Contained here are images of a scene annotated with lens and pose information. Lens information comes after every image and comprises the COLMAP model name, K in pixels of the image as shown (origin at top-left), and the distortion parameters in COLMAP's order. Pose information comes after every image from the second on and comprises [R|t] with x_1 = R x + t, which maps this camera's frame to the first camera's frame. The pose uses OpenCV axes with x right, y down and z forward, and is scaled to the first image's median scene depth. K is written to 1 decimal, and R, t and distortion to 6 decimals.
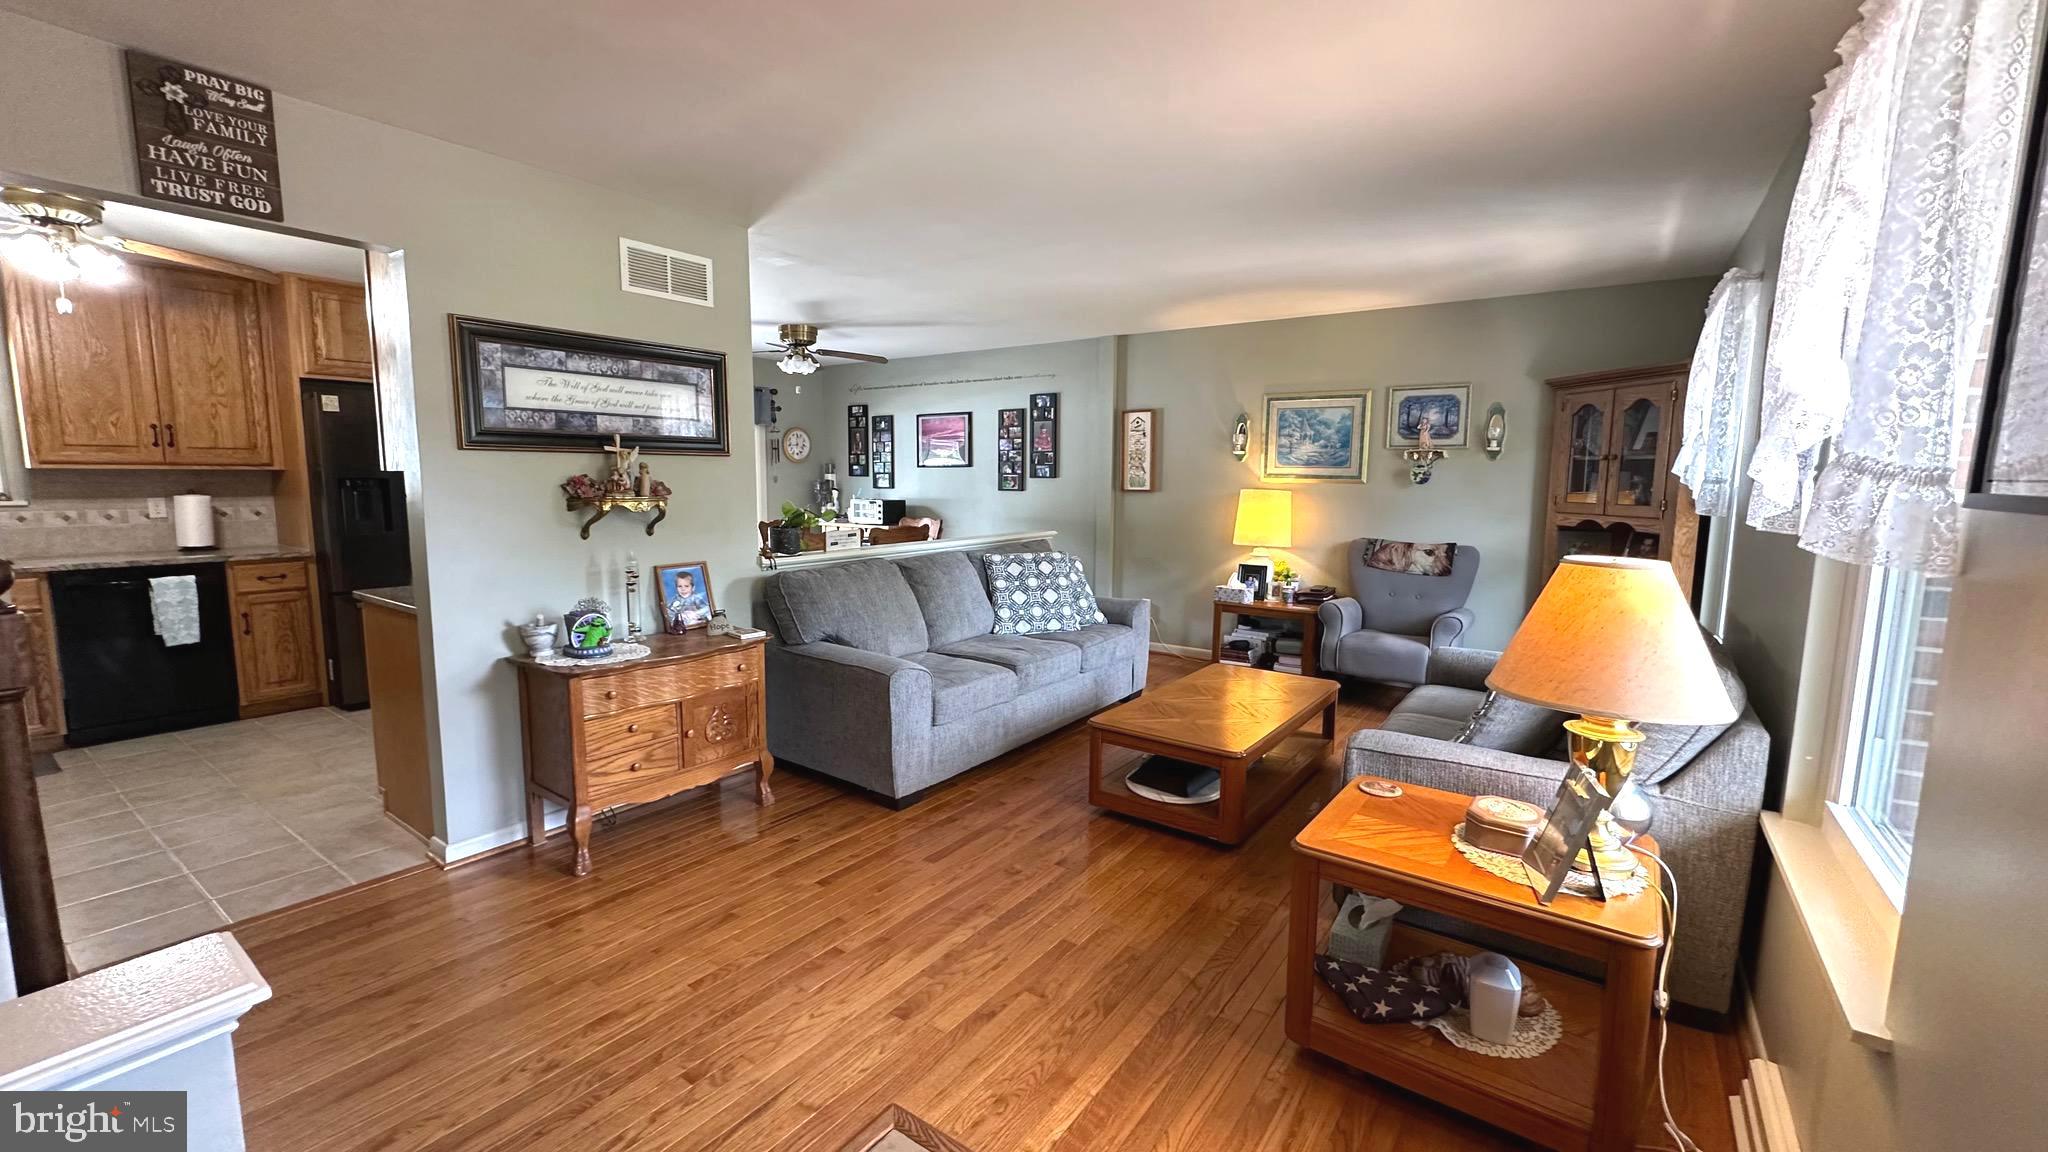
lens RADIAL K [[819.2, 0, 1024.0], [0, 819.2, 576.0], [0, 0, 1]] dist [-0.001796, 0.000224]
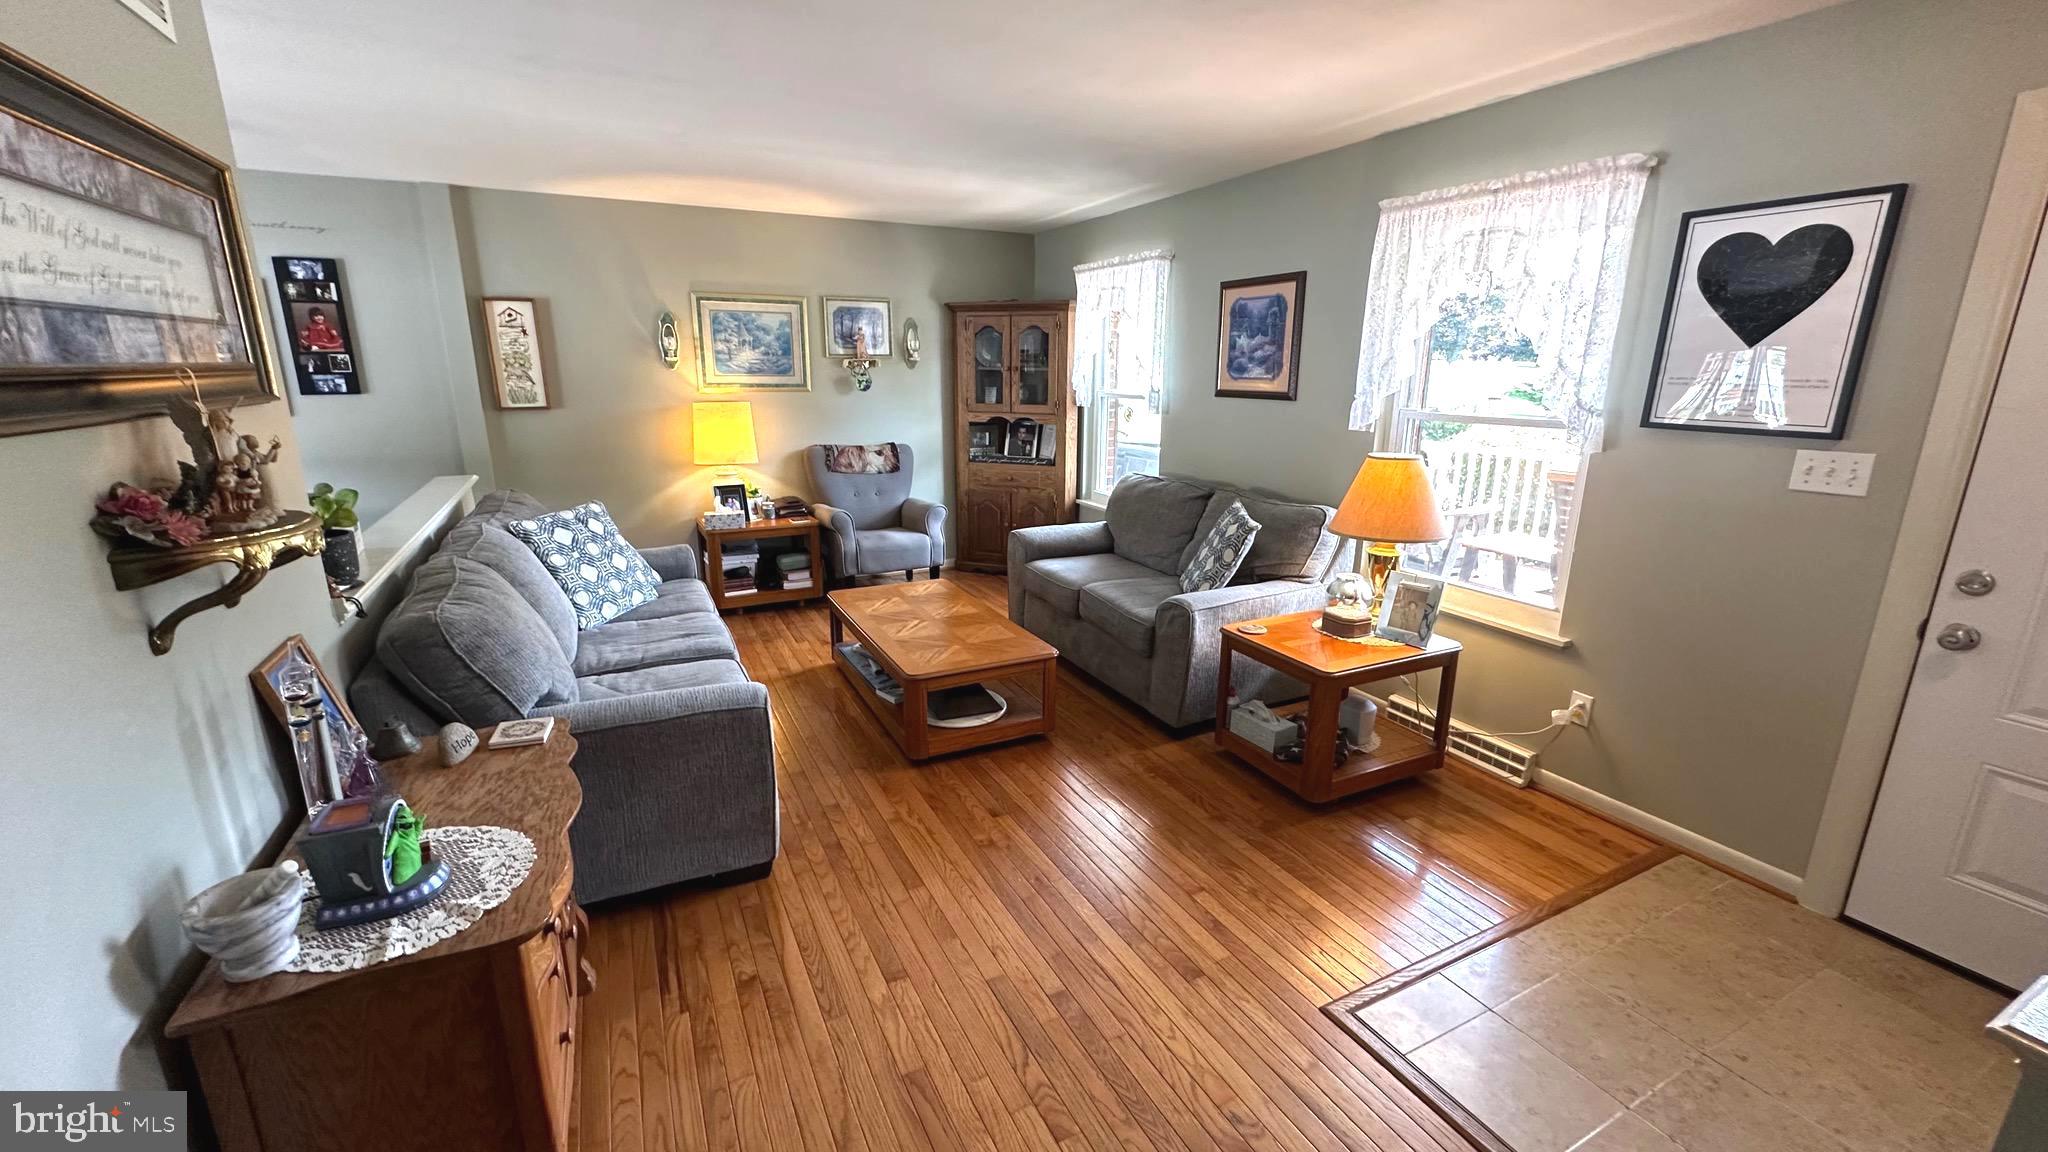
lens RADIAL K [[819.2, 0, 1024.0], [0, 819.2, 576.0], [0, 0, 1]] dist [-0.001796, 0.000224]
pose [[0.464677, -0.229228, 0.855295, -0.388571], [0.108216, 0.973372, 0.202081, -0.066084], [-0.878843, -0.001346, 0.477110, 0.274324]]
